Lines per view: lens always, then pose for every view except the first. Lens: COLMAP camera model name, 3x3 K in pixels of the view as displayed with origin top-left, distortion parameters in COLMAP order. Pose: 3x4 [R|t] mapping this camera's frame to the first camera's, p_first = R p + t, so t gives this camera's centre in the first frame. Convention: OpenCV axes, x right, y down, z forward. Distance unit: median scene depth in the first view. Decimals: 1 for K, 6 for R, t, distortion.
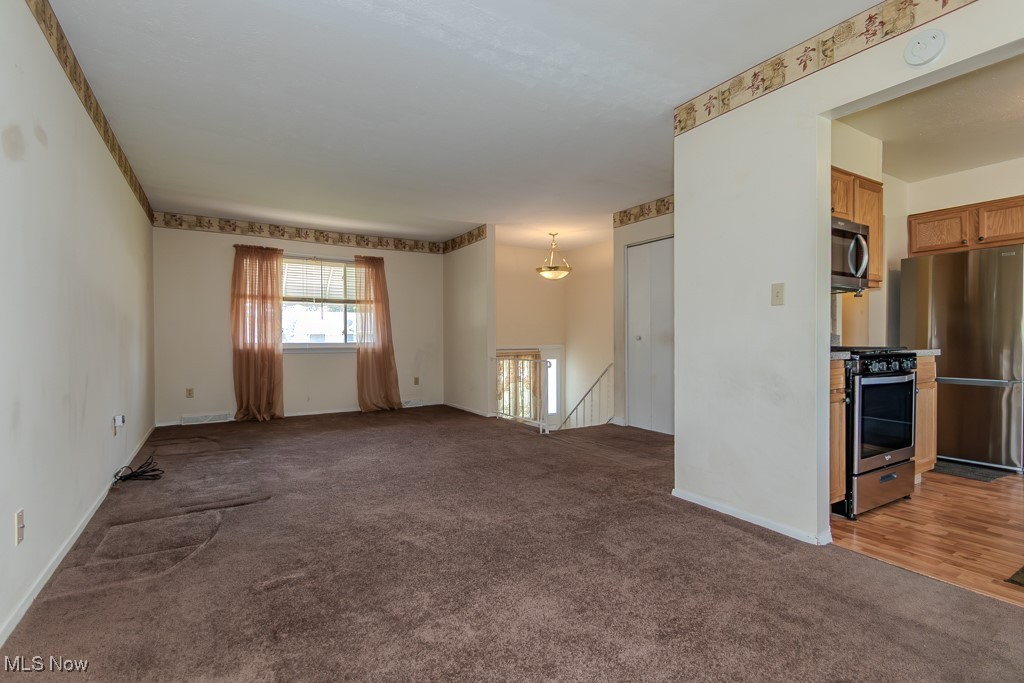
lens RADIAL K [[492.1, 0, 512.0], [0, 492.1, 341.5], [0, 0, 1]] dist [0.000772, 0.000119]
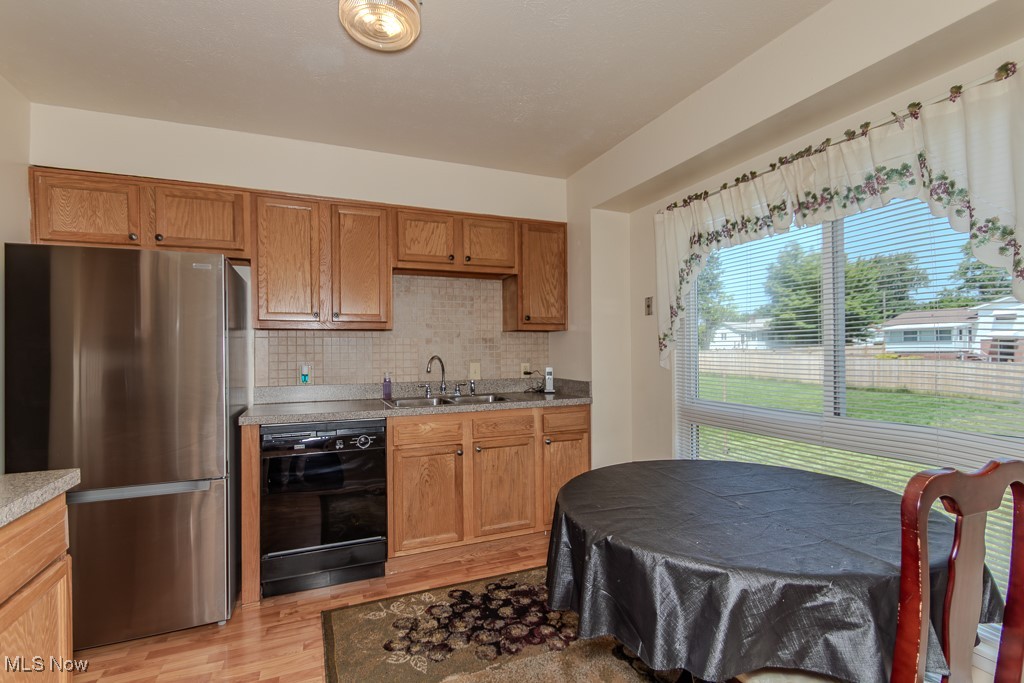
lens RADIAL K [[483.0, 0, 510.1], [0, 483.0, 331.0], [0, 0, 1]] dist [0.003728, -0.006435]
pose [[0.149717, 0.036921, 0.988039, 0.439627], [0.011256, 0.999174, -0.039043, -0.066867], [-0.988665, 0.016966, 0.149178, 0.491360]]
